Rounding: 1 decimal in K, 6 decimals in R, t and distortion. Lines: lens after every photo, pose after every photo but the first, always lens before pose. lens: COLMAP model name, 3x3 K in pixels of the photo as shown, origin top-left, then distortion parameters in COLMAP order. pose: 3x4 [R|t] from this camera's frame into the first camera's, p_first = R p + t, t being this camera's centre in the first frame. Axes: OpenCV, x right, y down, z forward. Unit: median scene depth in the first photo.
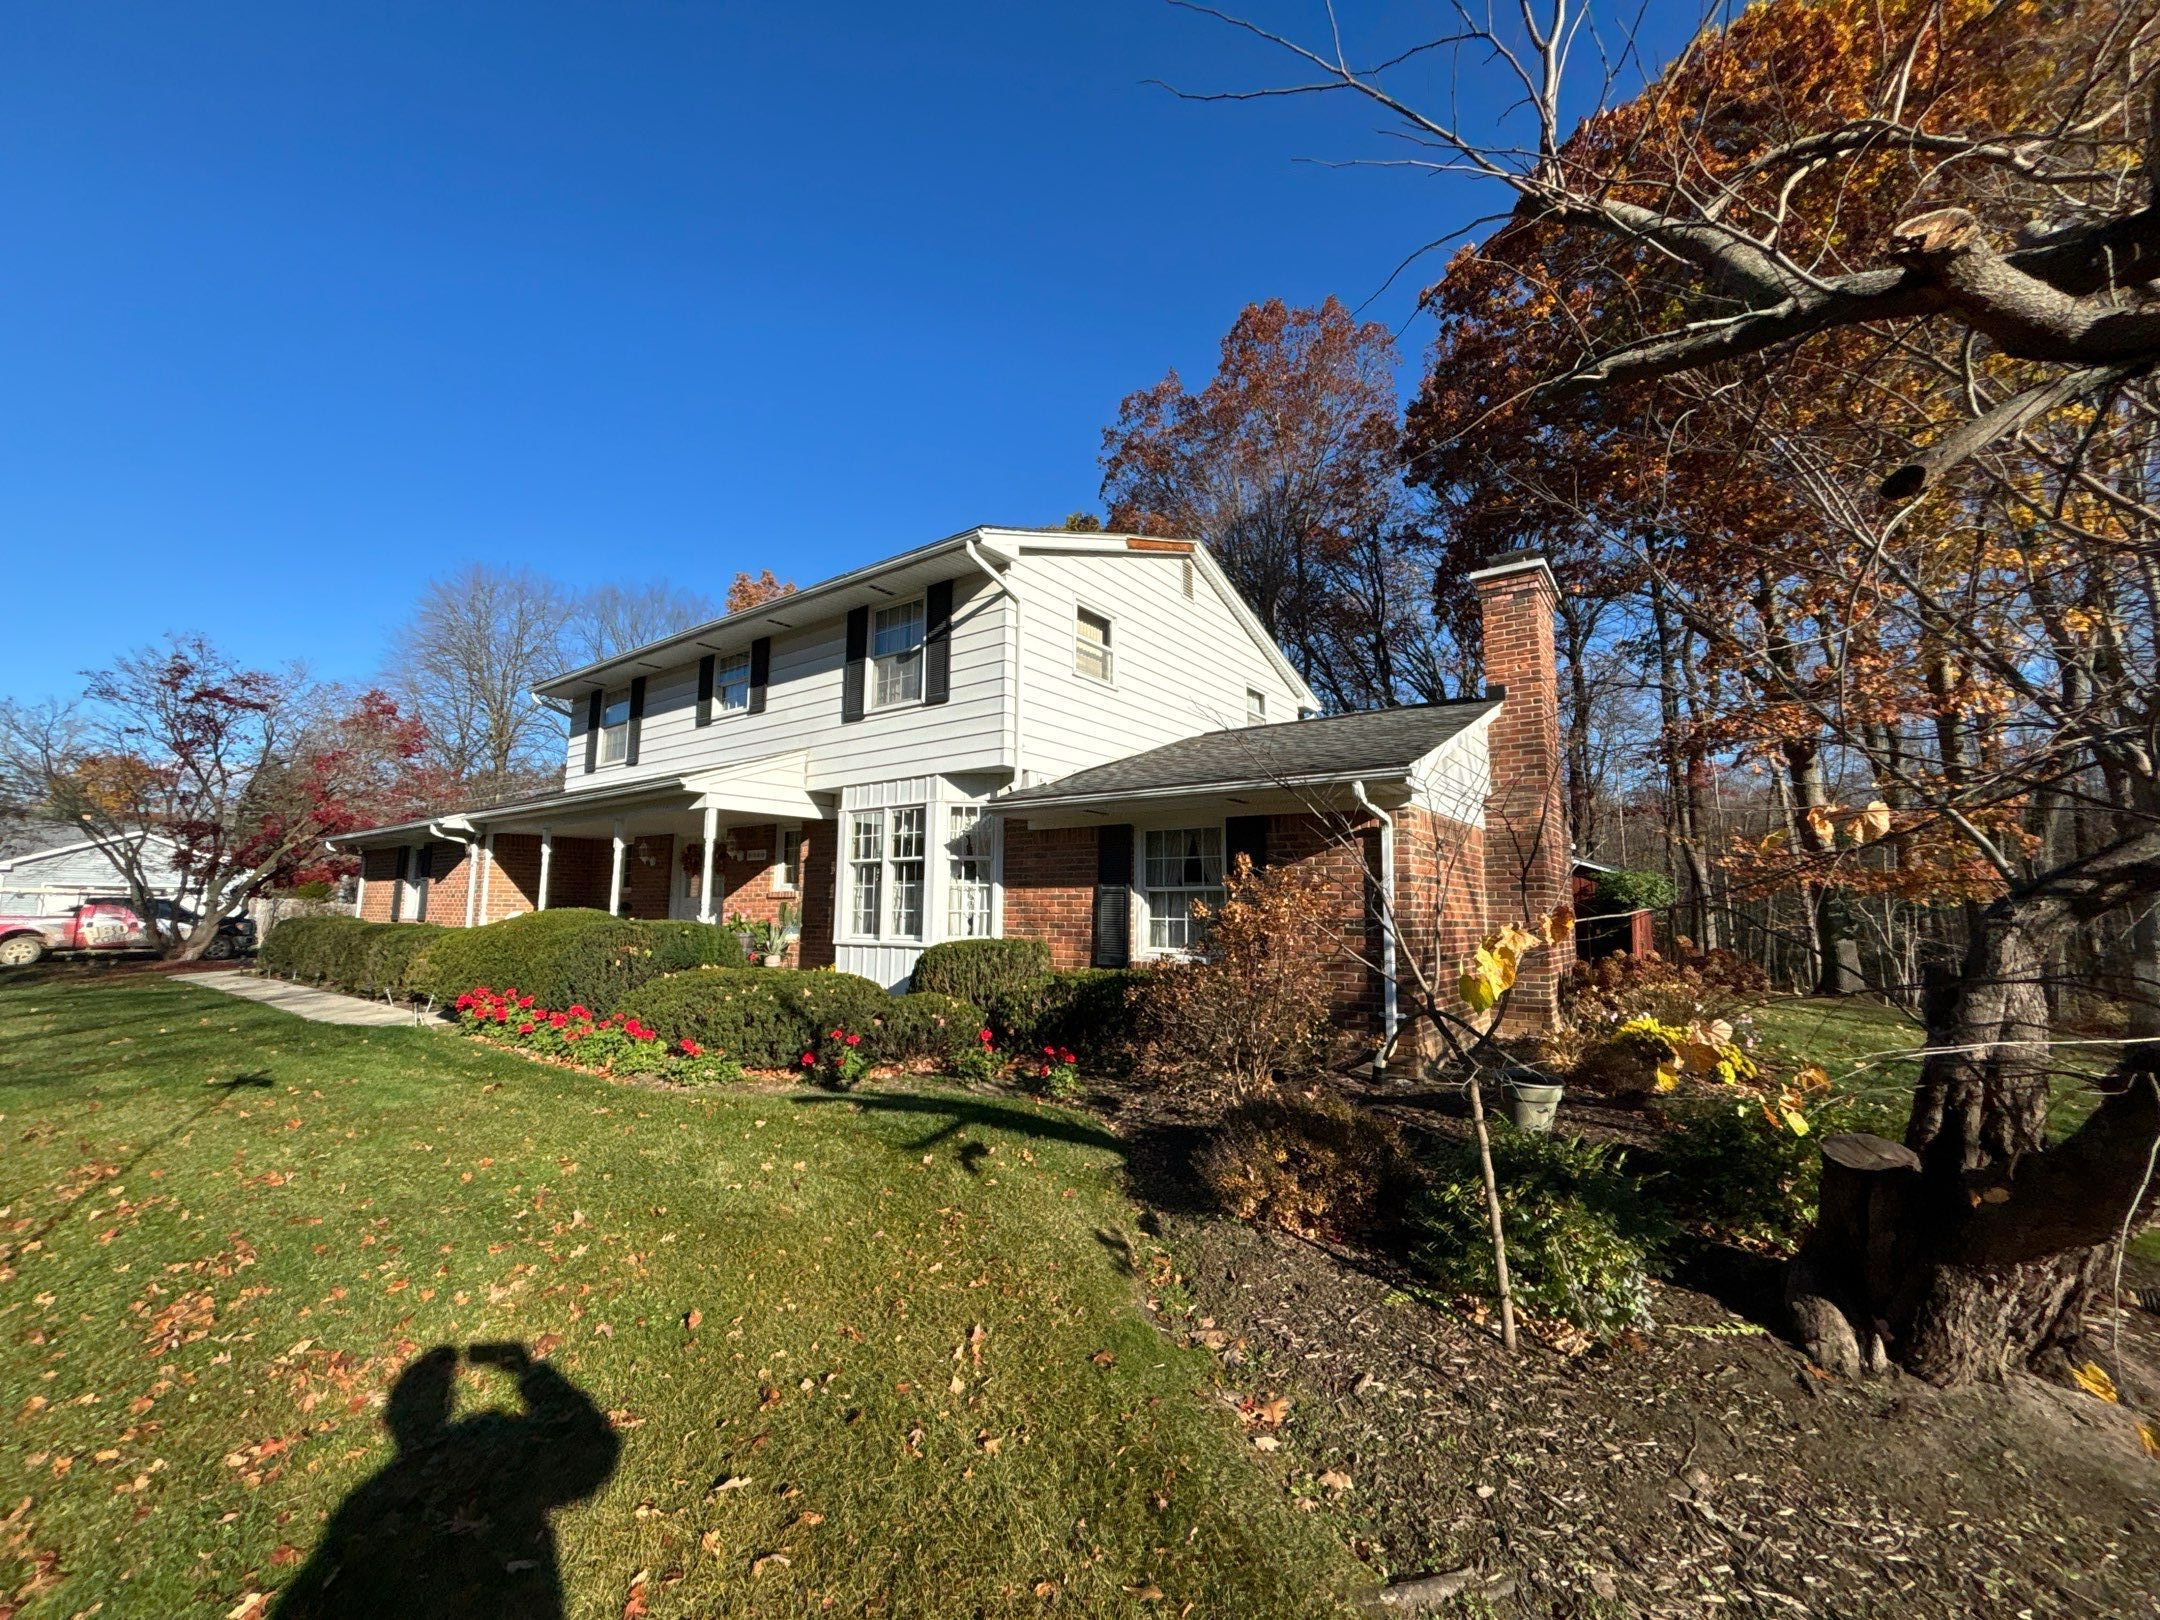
lens RADIAL K [[853.8, 0, 1082.1], [0, 853.8, 800.9], [0, 0, 1]] dist [0.000713, 0.000546]
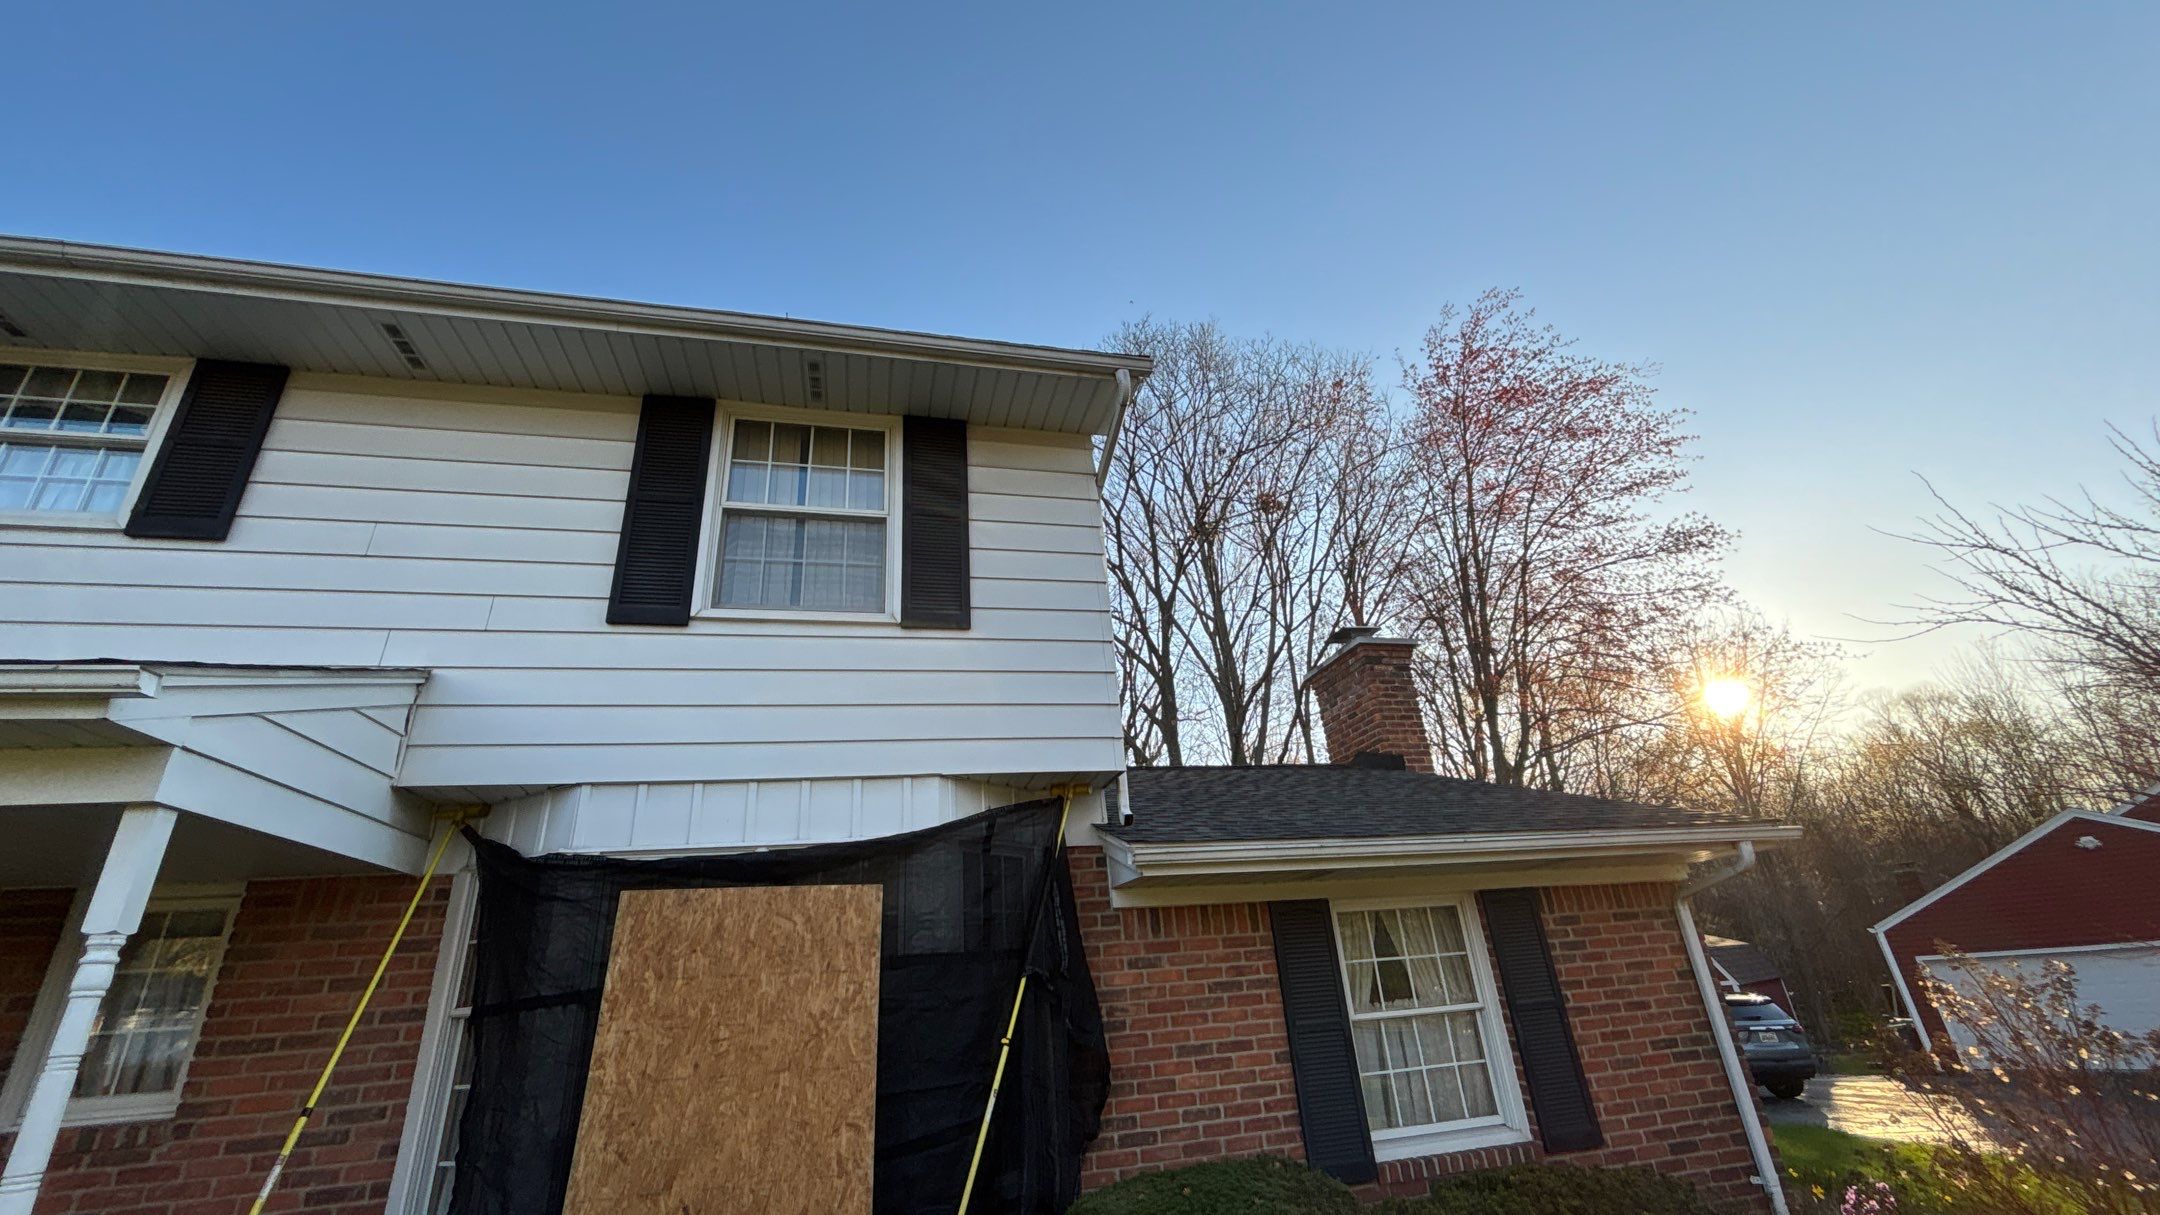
lens RADIAL K [[870.0, 0, 1084.0], [0, 870.0, 605.9], [0, 0, 1]] dist [0.000921, 0.001041]
pose [[0.644297, 0.262341, 0.718372, -0.372657], [-0.019069, 0.944543, -0.327834, 0.026131], [-0.764538, 0.197524, 0.613568, 0.497048]]
